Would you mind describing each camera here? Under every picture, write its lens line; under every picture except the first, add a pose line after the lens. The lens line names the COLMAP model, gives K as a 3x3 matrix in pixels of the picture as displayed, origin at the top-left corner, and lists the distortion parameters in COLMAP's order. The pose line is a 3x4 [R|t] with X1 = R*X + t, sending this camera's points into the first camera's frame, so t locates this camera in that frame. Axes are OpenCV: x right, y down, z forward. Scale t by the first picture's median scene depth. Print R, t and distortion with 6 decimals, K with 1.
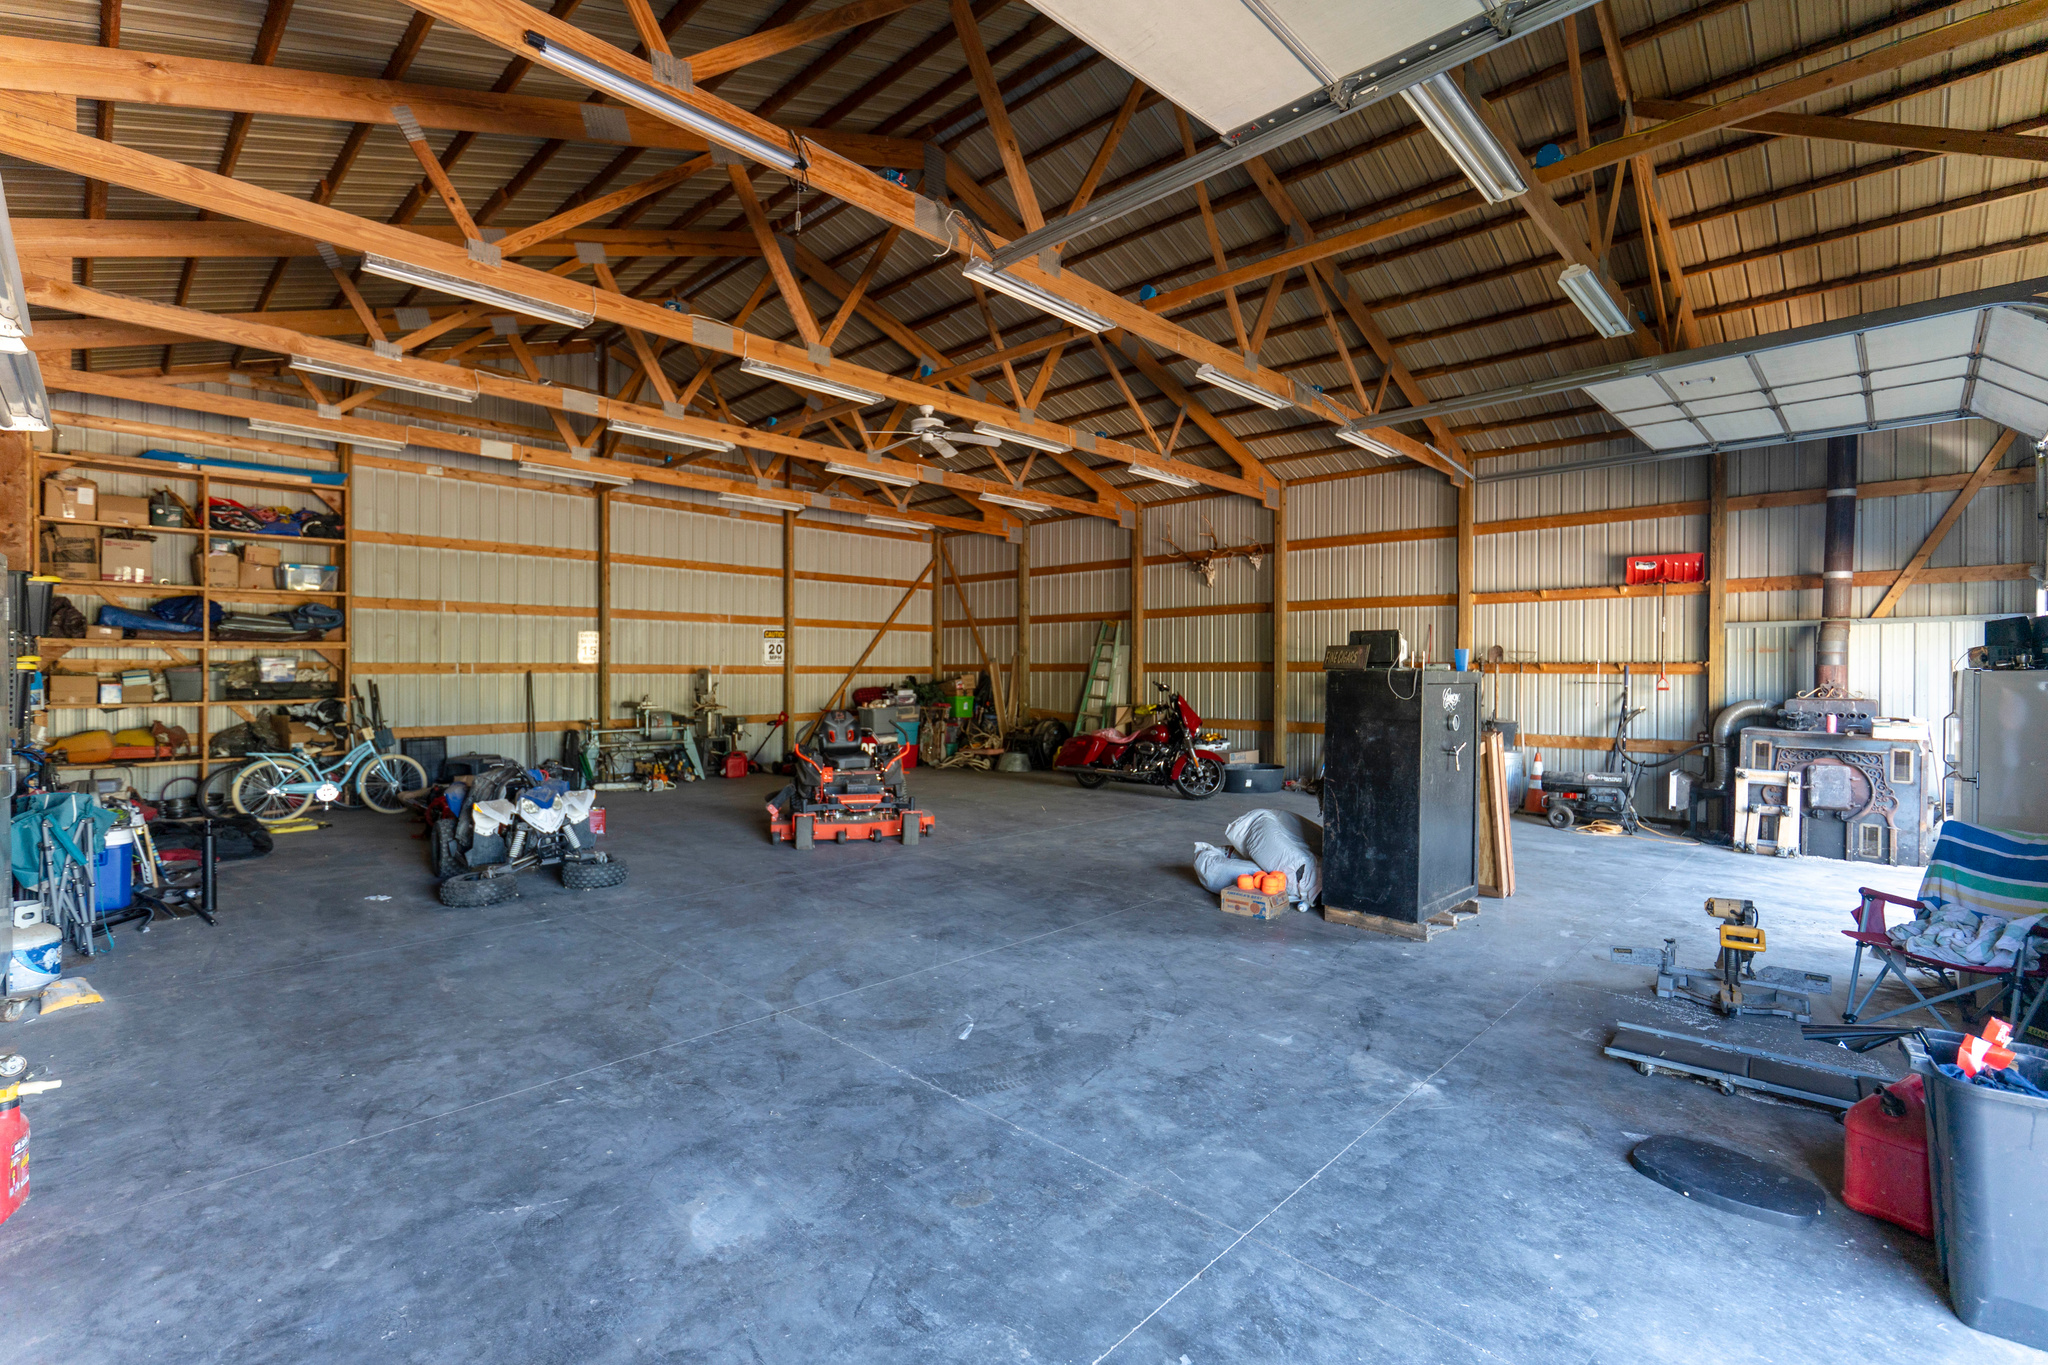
lens RADIAL K [[912.1, 0, 1018.8], [0, 912.1, 678.3], [0, 0, 1]] dist [-0.005687, 0.000701]
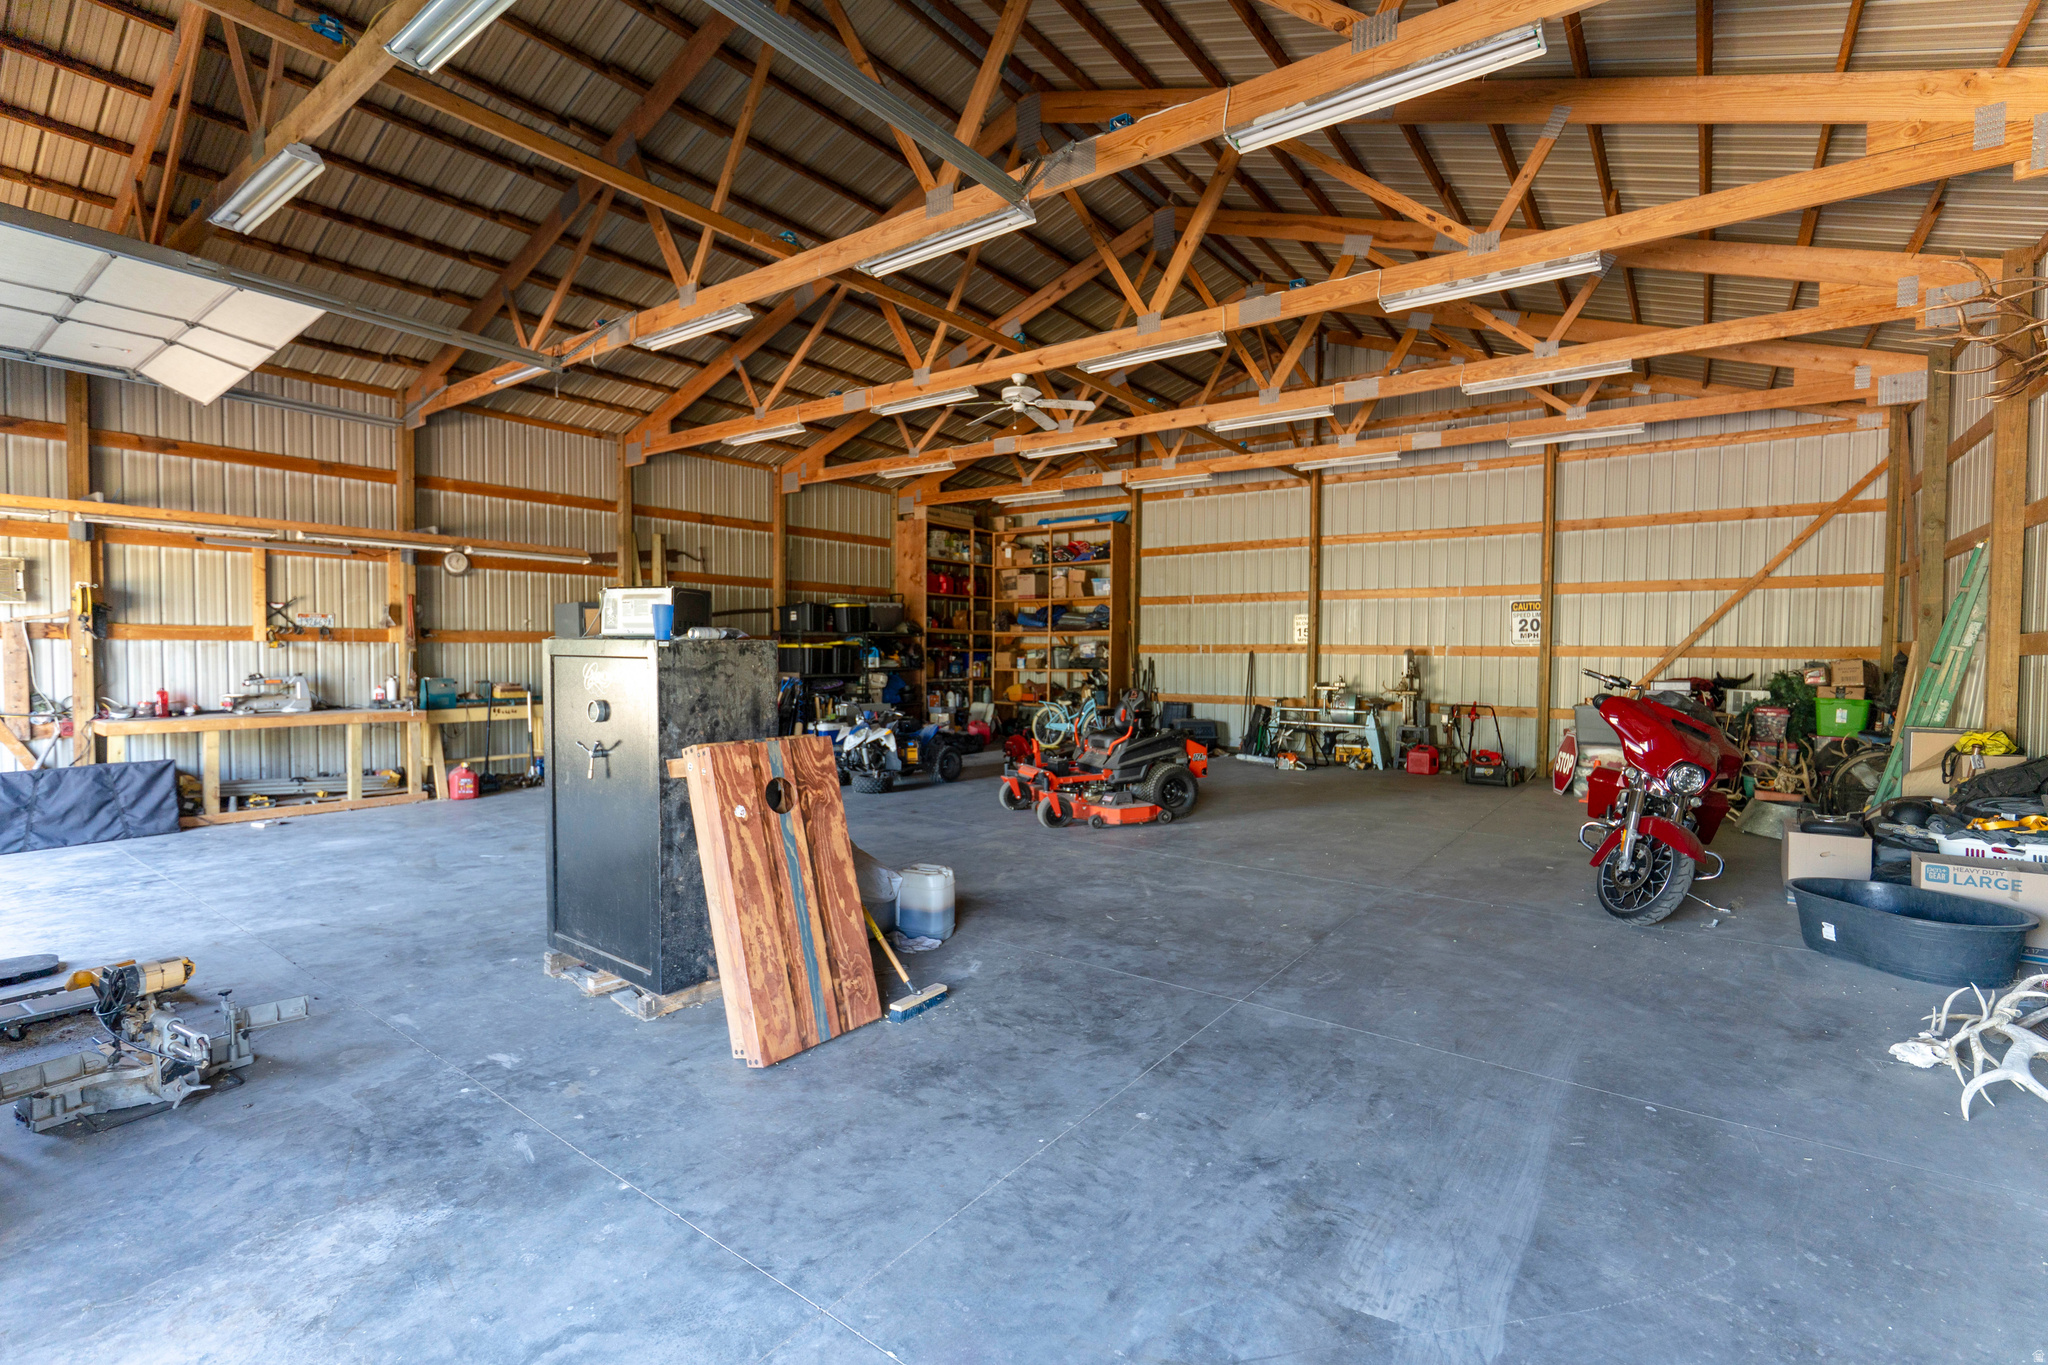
lens RADIAL K [[912.1, 0, 1020.6], [0, 912.1, 676.2], [0, 0, 1]] dist [-0.005687, 0.000701]
pose [[0.135816, 0.025695, -0.990401, 0.531981], [-0.016330, 0.999586, 0.023694, 0.000833], [0.990599, 0.012955, 0.136180, 0.535552]]
